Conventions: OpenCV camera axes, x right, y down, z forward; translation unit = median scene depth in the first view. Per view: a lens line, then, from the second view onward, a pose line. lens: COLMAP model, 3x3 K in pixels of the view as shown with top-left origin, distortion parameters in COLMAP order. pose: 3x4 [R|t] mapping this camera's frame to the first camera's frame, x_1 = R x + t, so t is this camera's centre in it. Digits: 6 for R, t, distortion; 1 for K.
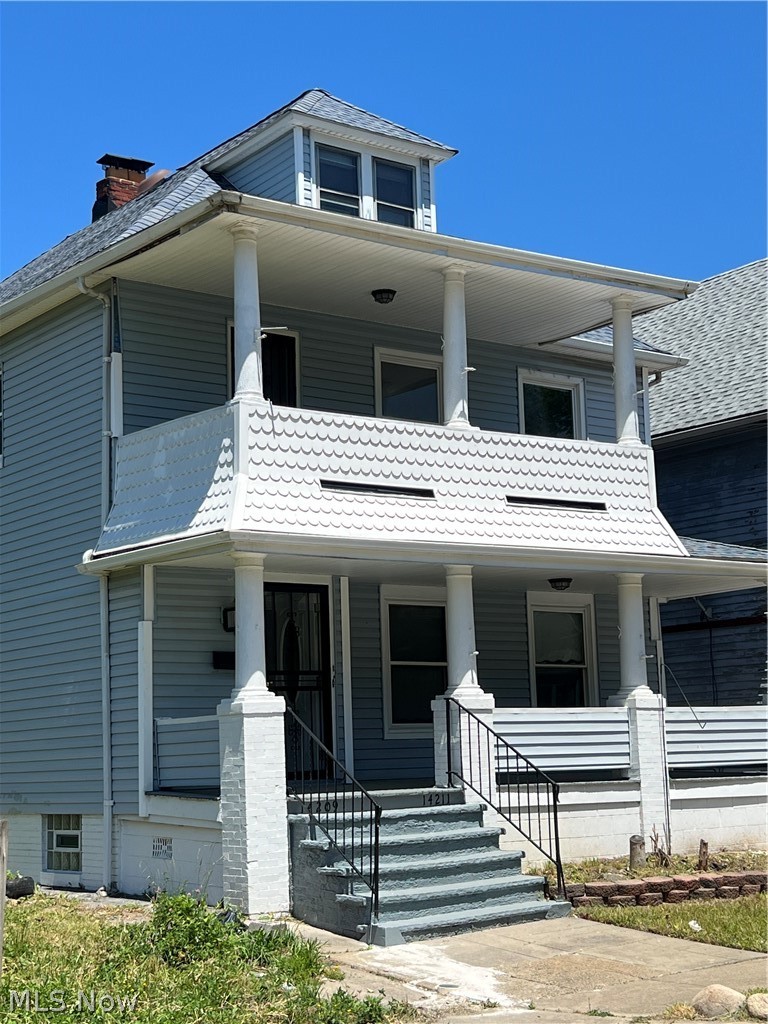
lens RADIAL K [[1580.8, 0, 384.0], [0, 1580.8, 512.0], [0, 0, 1]] dist [0.266548, -1.209641]
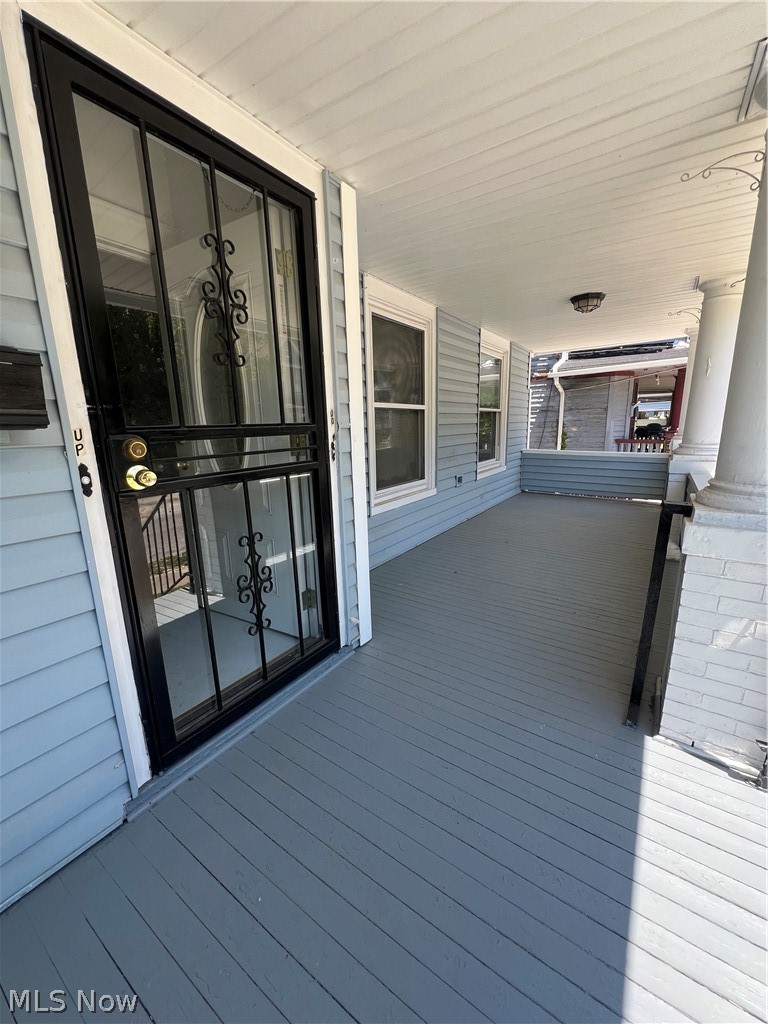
lens RADIAL K [[410.5, 0, 381.0], [0, 410.5, 512.1], [0, 0, 1]] dist [-0.001542, -0.000056]
pose [[0.943597, -0.057857, 0.326002, -0.057581], [-0.060822, 0.937569, 0.342440, 0.084782], [-0.325462, -0.342953, 0.881168, 0.899107]]
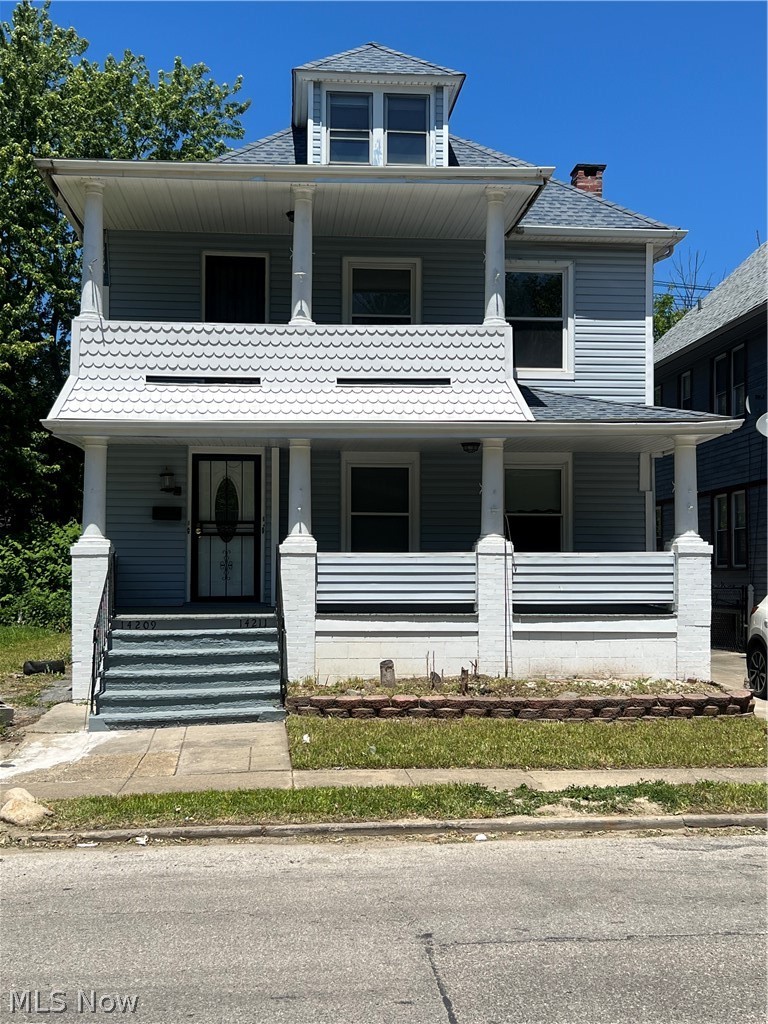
lens RADIAL K [[1185.5, 0, 384.0], [0, 1185.5, 512.0], [0, 0, 1]] dist [0.209000, -0.609145]
pose [[0.855283, 0.003003, -0.518152, 0.559760], [0.053173, 0.994195, 0.093531, 0.007888], [0.515425, -0.107547, 0.850159, 0.231344]]
